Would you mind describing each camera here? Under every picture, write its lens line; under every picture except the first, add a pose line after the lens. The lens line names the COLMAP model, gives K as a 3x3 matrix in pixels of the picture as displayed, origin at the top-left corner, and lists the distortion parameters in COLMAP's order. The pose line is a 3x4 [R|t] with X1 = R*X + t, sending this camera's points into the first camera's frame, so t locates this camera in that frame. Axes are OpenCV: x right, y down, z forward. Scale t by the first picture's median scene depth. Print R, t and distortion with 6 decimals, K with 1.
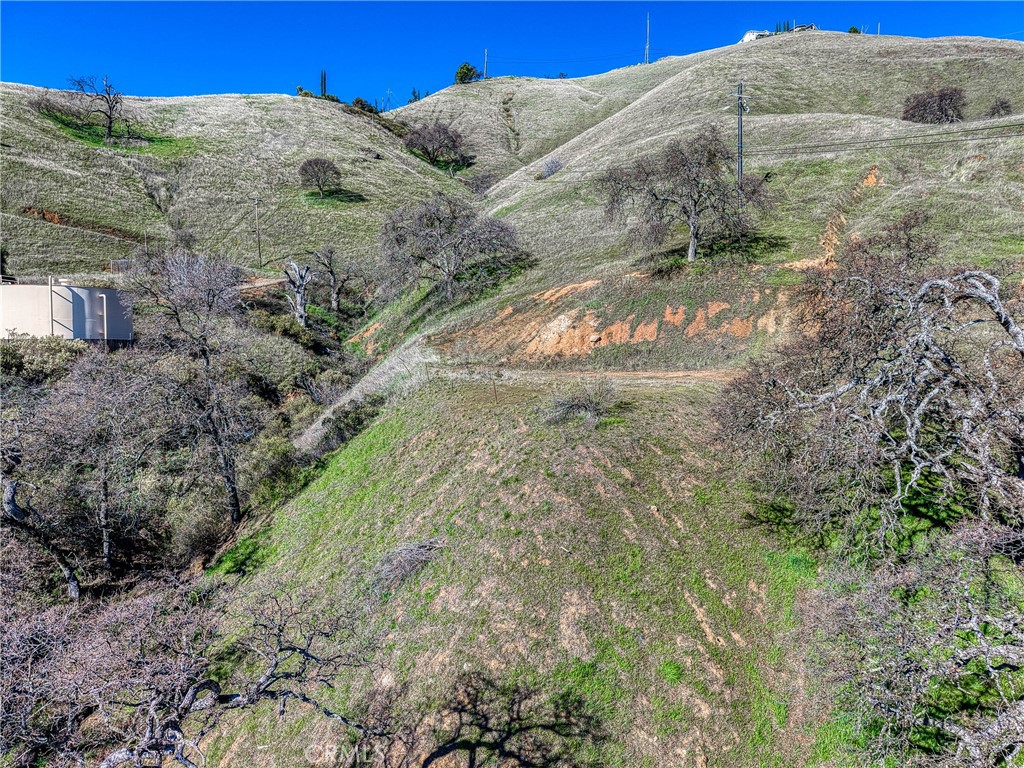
lens RADIAL K [[688.9, 0, 514.0], [0, 688.9, 384.2], [0, 0, 1]] dist [0.011541, -0.011560]
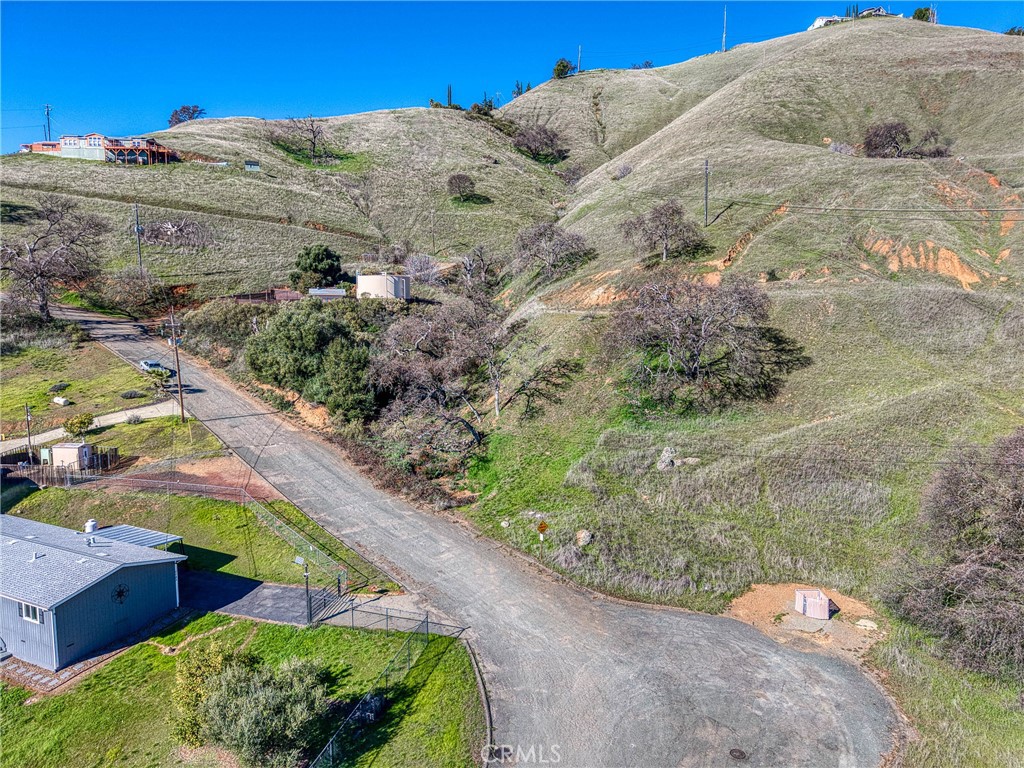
lens RADIAL K [[688.9, 0, 515.0], [0, 688.9, 390.1], [0, 0, 1]] dist [0.011541, -0.011560]
pose [[0.990948, 0.015961, -0.133298, 0.035114], [-0.006966, 0.997683, 0.067676, 0.030480], [0.134069, -0.066135, 0.988763, -0.463510]]
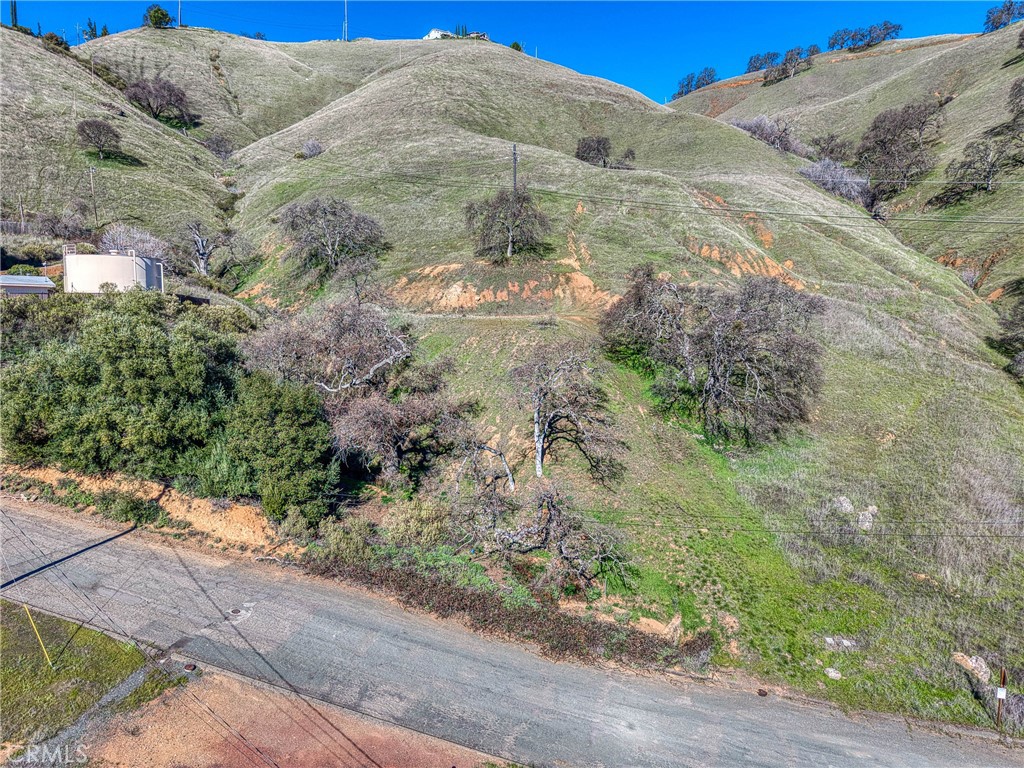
lens RADIAL K [[688.9, 0, 516.0], [0, 688.9, 384.0], [0, 0, 1]] dist [0.011541, -0.011560]
pose [[0.885633, -0.044034, 0.462293, -0.222529], [0.017199, 0.997921, 0.062104, 0.016996], [-0.464067, -0.047051, 0.884550, -0.238389]]
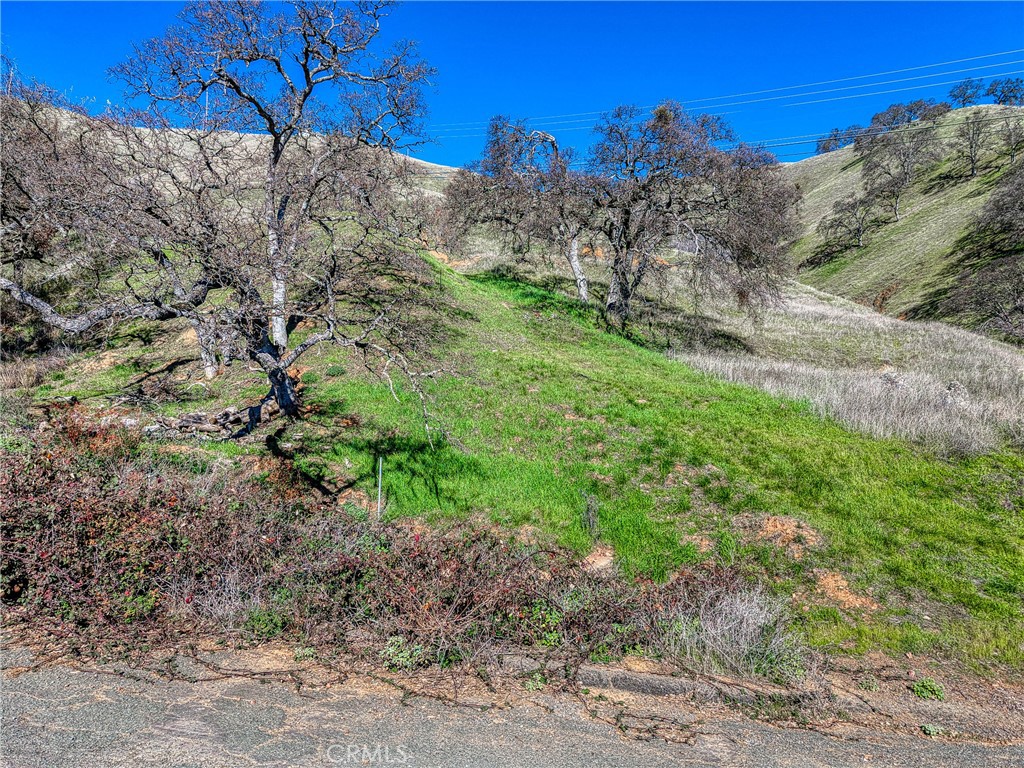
lens RADIAL K [[688.9, 0, 510.3], [0, 688.9, 378.6], [0, 0, 1]] dist [0.011541, -0.011560]
pose [[0.798174, 0.048824, 0.600446, -0.104008], [0.036436, 0.990973, -0.129014, 0.116151], [-0.601325, 0.124853, 0.789190, -0.093284]]
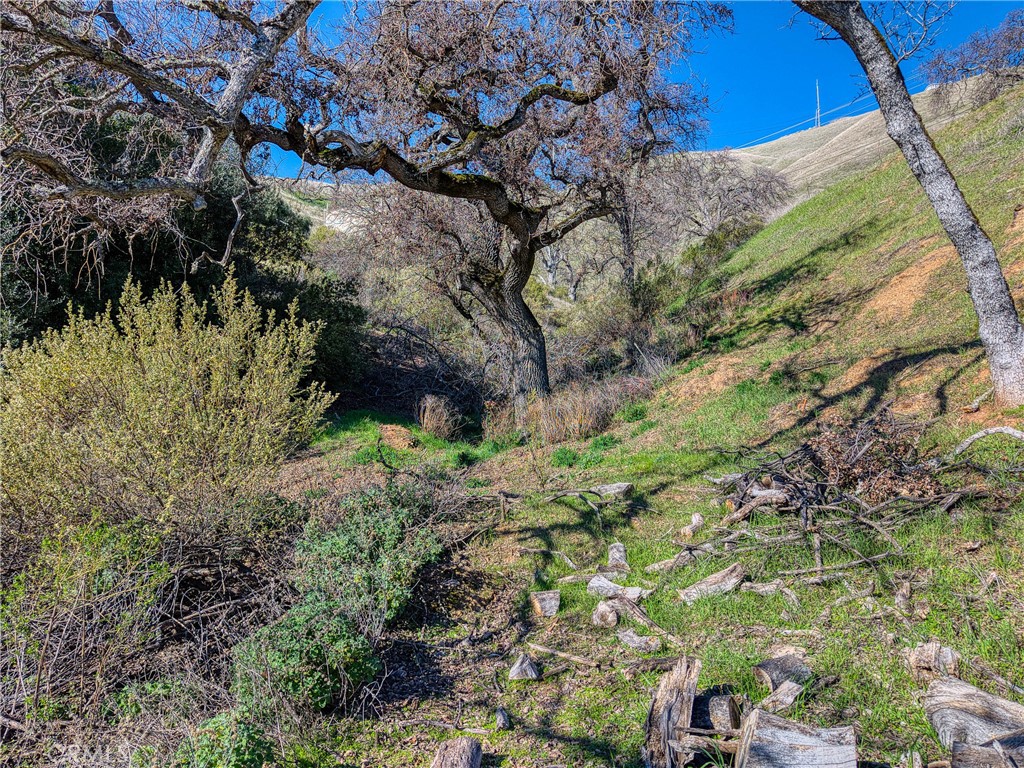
lens RADIAL K [[688.9, 0, 507.5], [0, 688.9, 380.6], [0, 0, 1]] dist [0.011541, -0.011560]
pose [[0.976001, -0.027327, -0.216045, -0.088522], [-0.005415, 0.988743, -0.149527, 0.098862], [0.217699, 0.147108, 0.964866, 0.019456]]
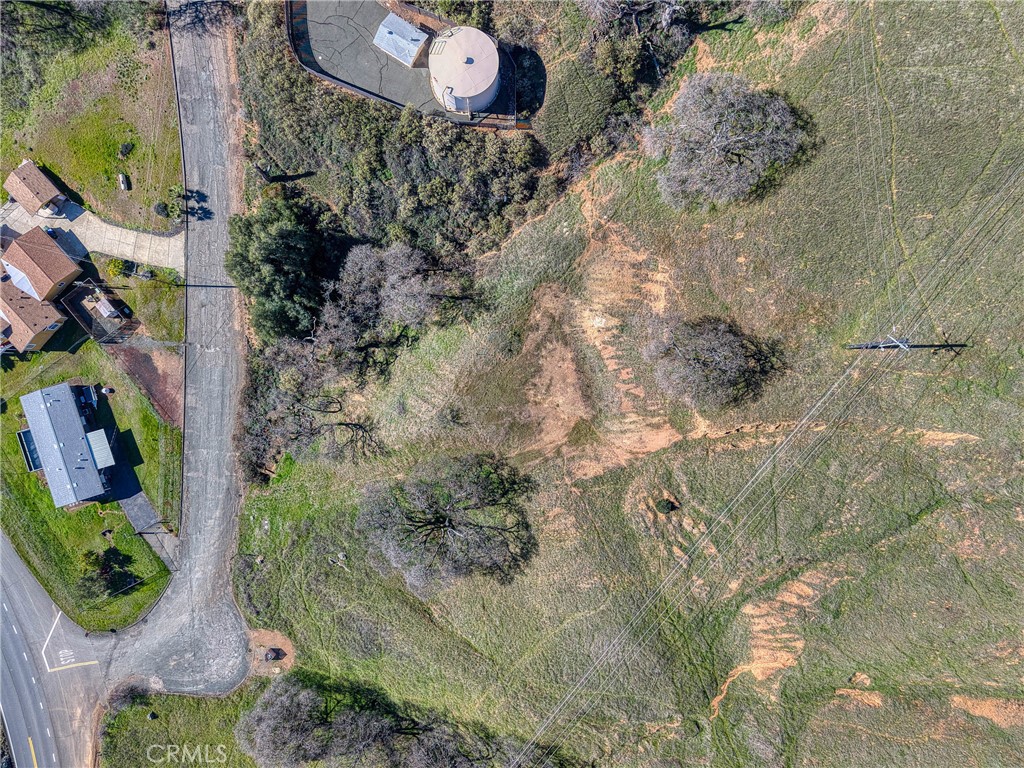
lens RADIAL K [[688.9, 0, 507.8], [0, 688.9, 391.7], [0, 0, 1]] dist [0.011541, -0.011560]
pose [[0.575878, 0.817262, 0.021150, 0.013513], [-0.054296, 0.012420, 0.998448, -0.689413], [0.815730, -0.576133, 0.051526, 0.202777]]
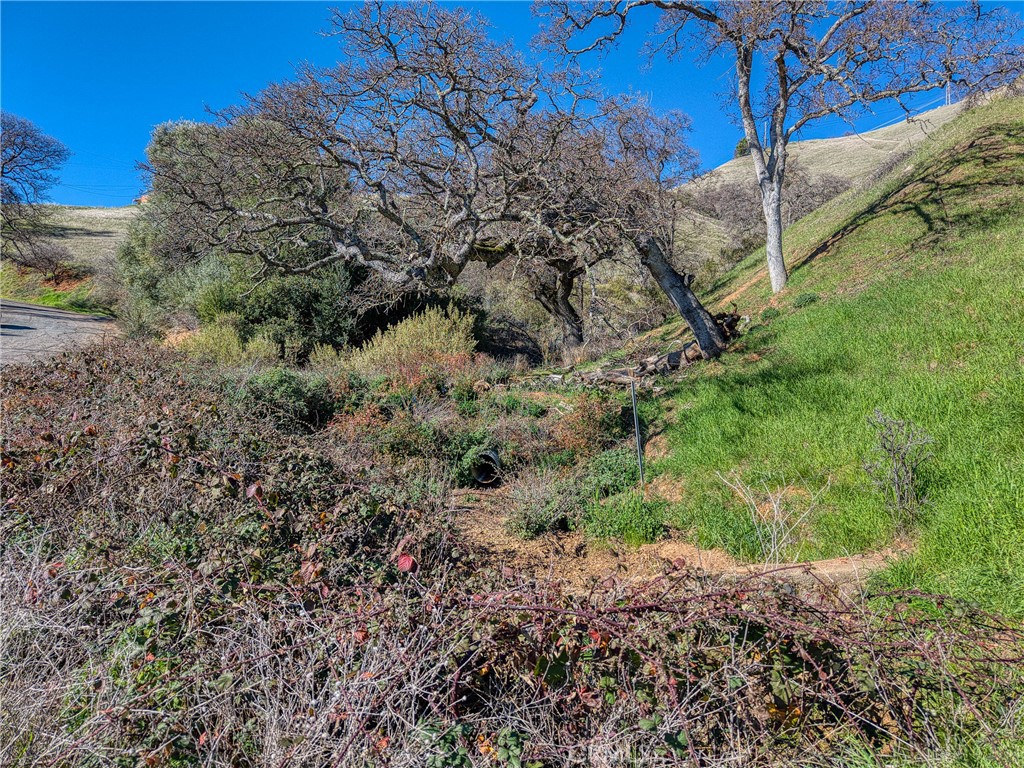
lens RADIAL K [[688.9, 0, 513.3], [0, 688.9, 391.5], [0, 0, 1]] dist [0.011541, -0.011560]
pose [[0.928356, -0.032046, -0.370307, -0.048287], [-0.017753, 0.991317, -0.130293, 0.123641], [0.371267, 0.127532, 0.919726, -0.070713]]
